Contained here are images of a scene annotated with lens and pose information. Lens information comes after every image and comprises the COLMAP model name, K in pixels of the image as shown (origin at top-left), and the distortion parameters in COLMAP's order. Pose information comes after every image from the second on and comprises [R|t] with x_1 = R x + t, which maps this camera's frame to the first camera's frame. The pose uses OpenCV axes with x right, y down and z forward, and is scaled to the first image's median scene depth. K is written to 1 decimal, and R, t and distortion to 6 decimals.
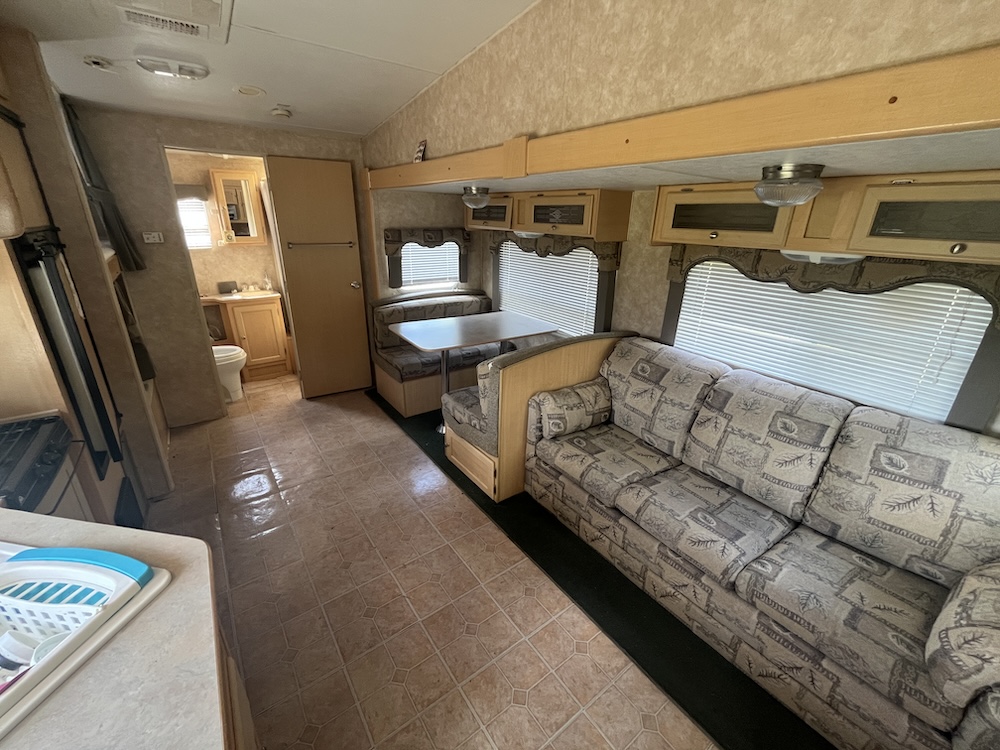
lens RADIAL K [[409.0, 0, 500.0], [0, 409.0, 375.0], [0, 0, 1]] dist [-0.000495, -0.000269]
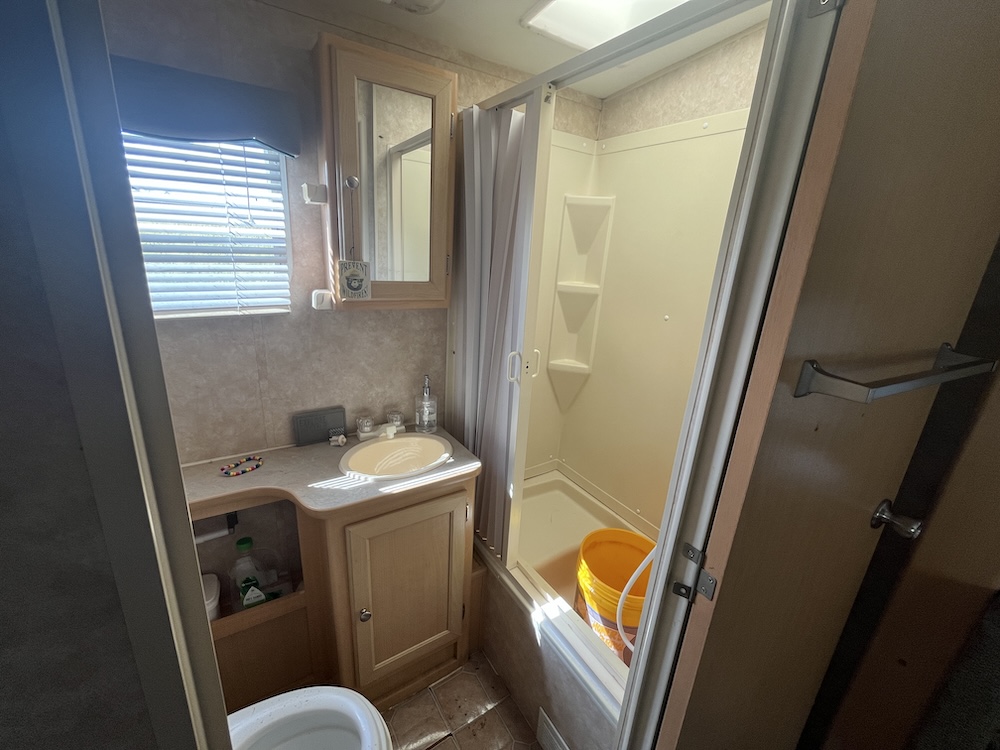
lens RADIAL K [[409.0, 0, 500.0], [0, 409.0, 375.0], [0, 0, 1]] dist [-0.000495, -0.000269]
pose [[0.997472, 0.056120, -0.043589, -0.515509], [-0.058950, 0.996037, -0.066592, -0.245577], [0.039679, 0.068993, 0.996828, 0.682600]]
